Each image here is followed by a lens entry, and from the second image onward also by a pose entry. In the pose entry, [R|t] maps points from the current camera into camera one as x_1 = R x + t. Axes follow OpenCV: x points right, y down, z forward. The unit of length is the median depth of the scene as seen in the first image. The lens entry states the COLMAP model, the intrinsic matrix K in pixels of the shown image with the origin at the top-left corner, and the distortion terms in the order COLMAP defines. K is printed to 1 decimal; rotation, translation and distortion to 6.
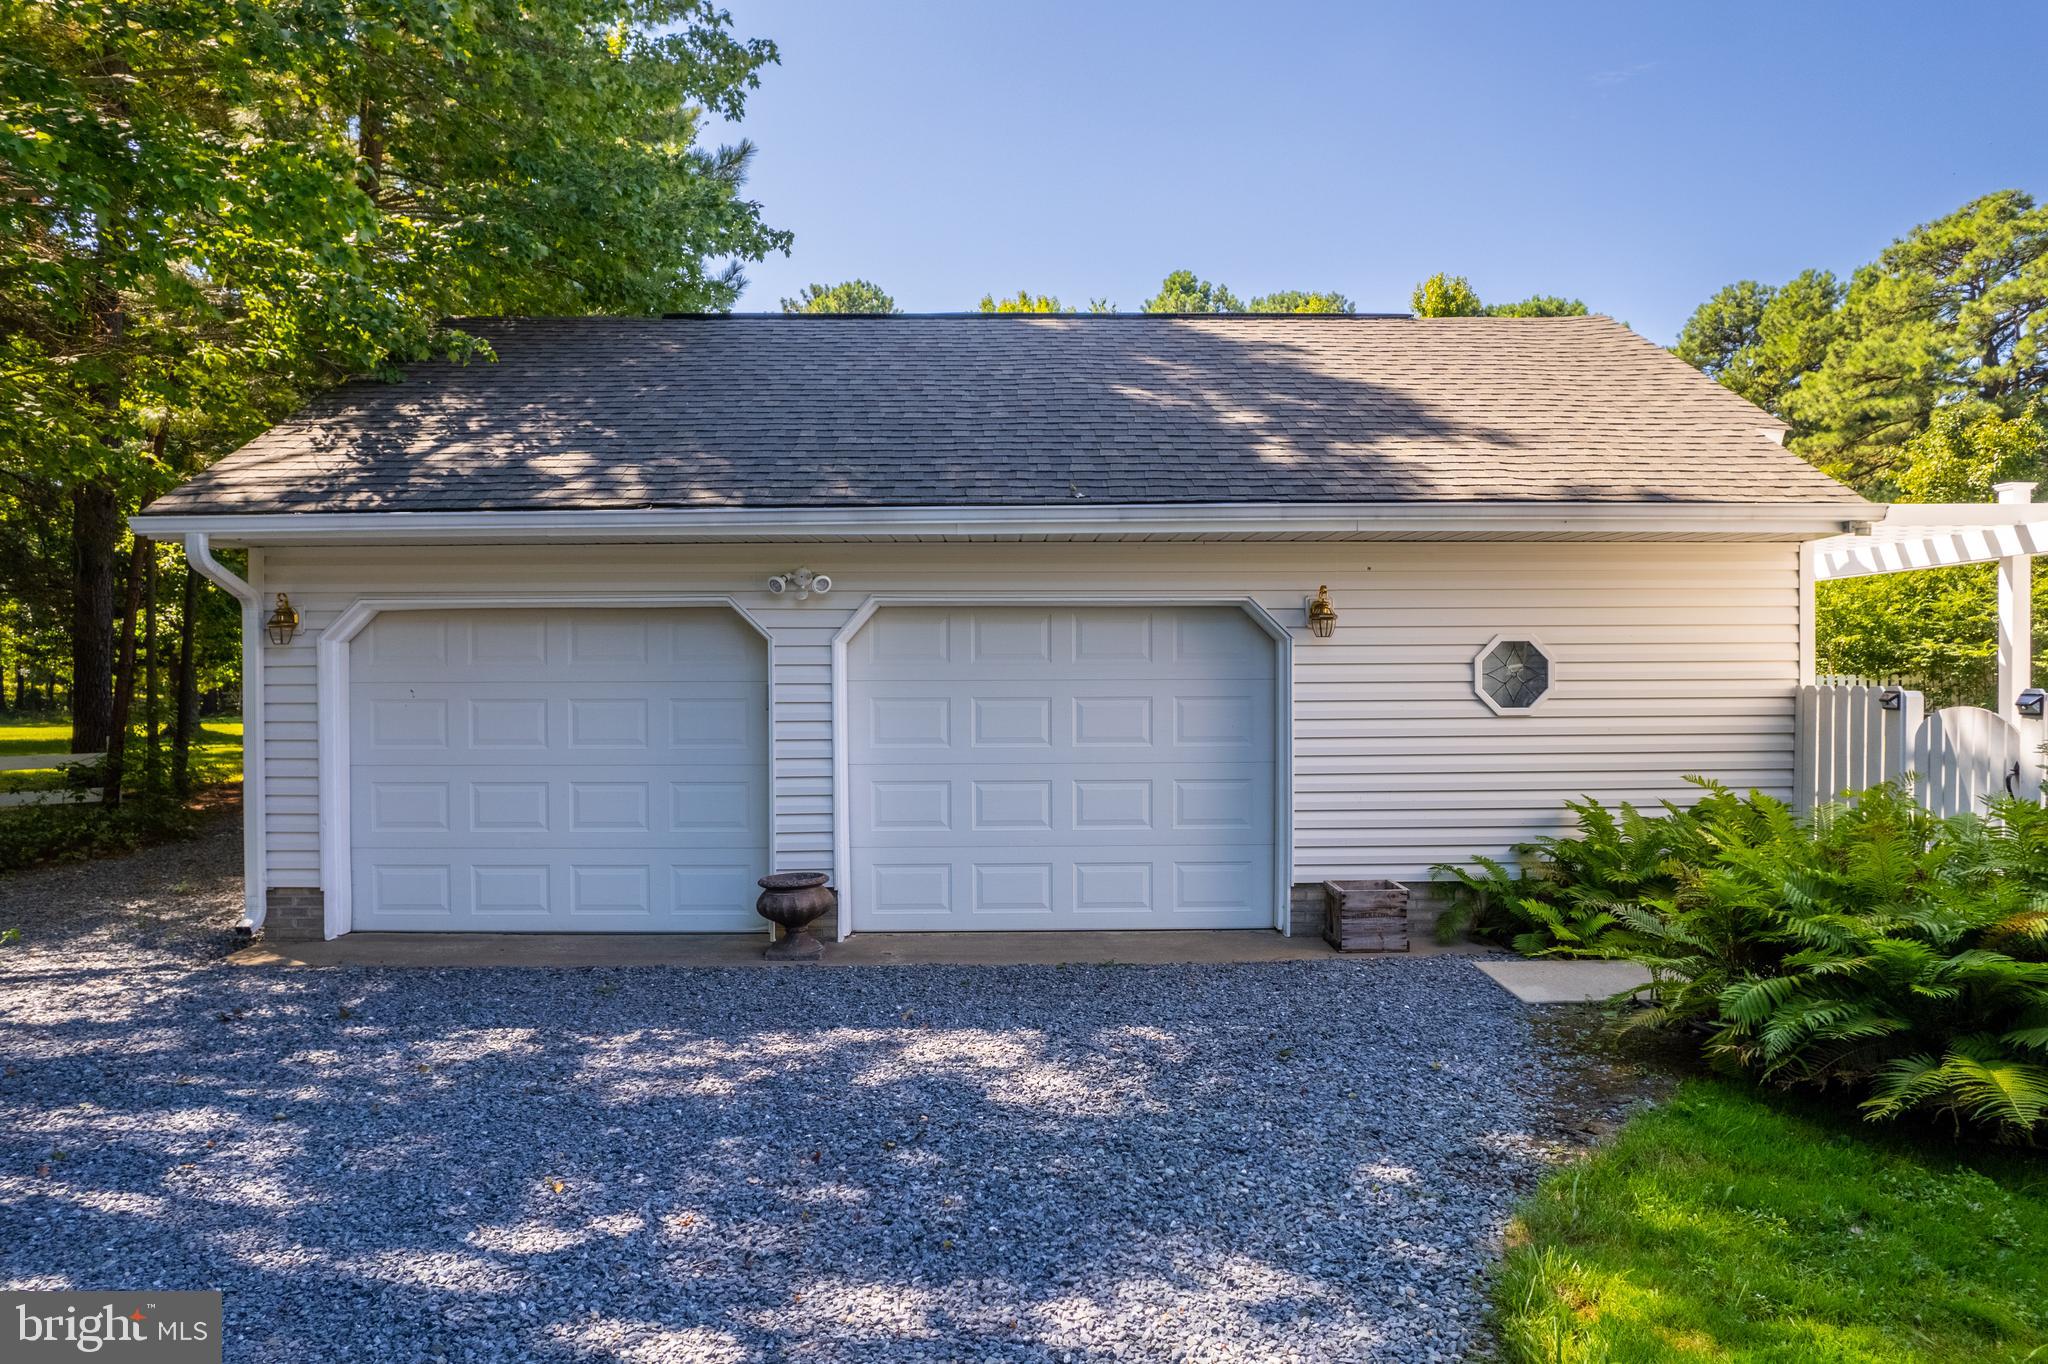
lens RADIAL K [[1312.5, 0, 1028.6], [0, 1312.5, 696.3], [0, 0, 1]] dist [-0.085552, 0.071684]
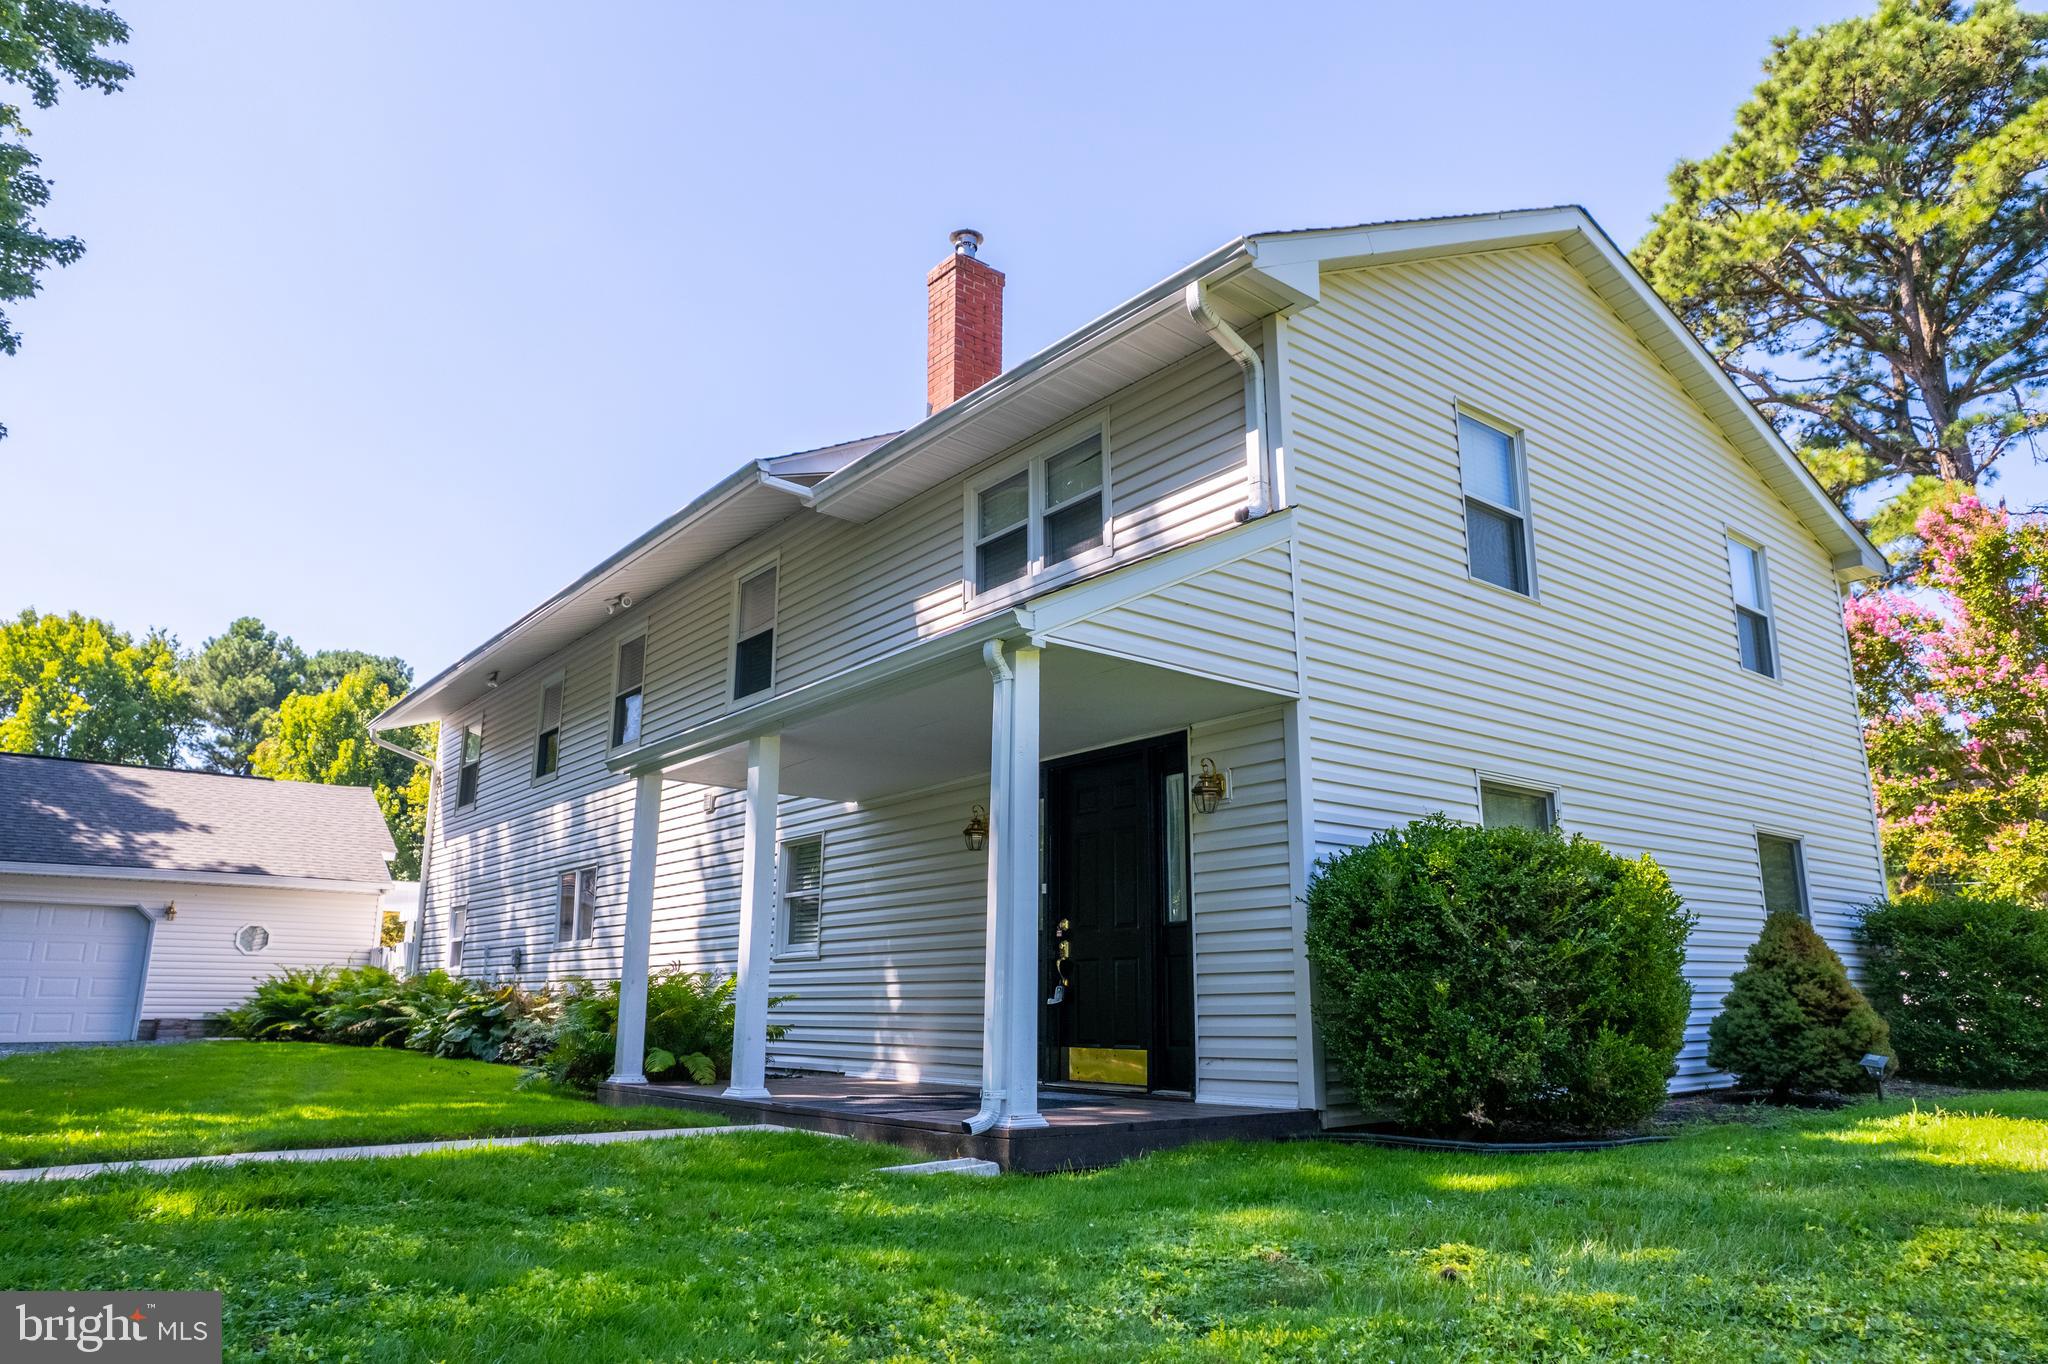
lens RADIAL K [[1321.8, 0, 1024.0], [0, 1321.8, 682.0], [0, 0, 1]] dist [-0.062175, 0.052139]
pose [[0.794747, 0.155982, 0.586556, -0.011216], [0.003529, 0.965208, -0.261458, 0.172932], [-0.606931, 0.209863, 0.766546, -2.045273]]
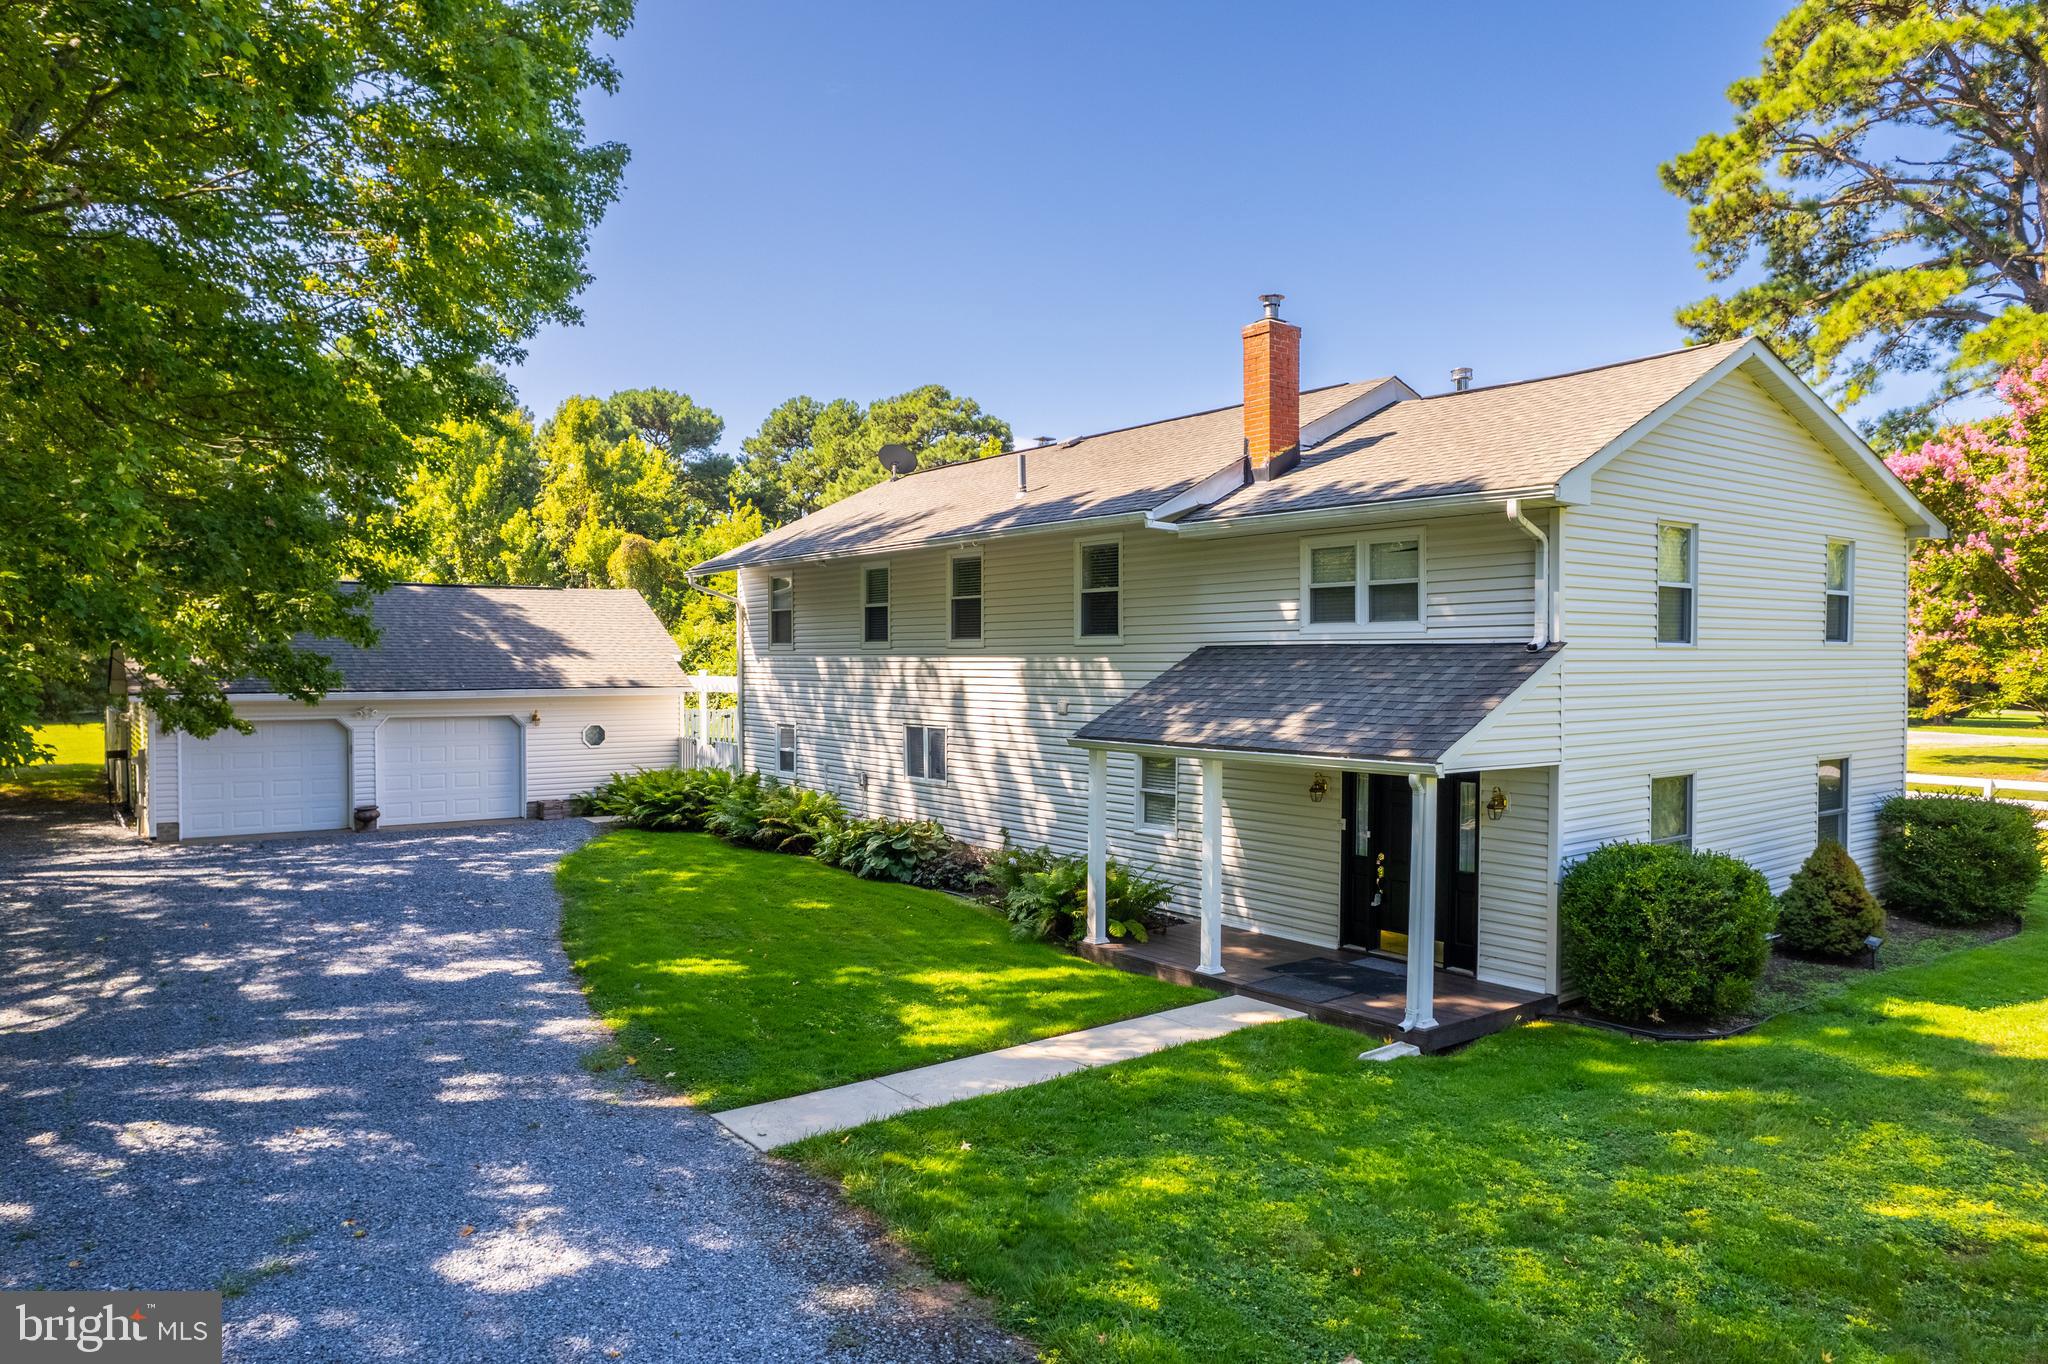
lens RADIAL K [[1338.2, 0, 1024.0], [0, 1338.2, 682.0], [0, 0, 1]] dist [-0.071297, 0.067020]
pose [[0.808057, -0.002181, 0.589101, -0.723075], [0.003603, 0.999993, -0.001239, -0.142097], [-0.589094, 0.003124, 0.808059, -2.333428]]
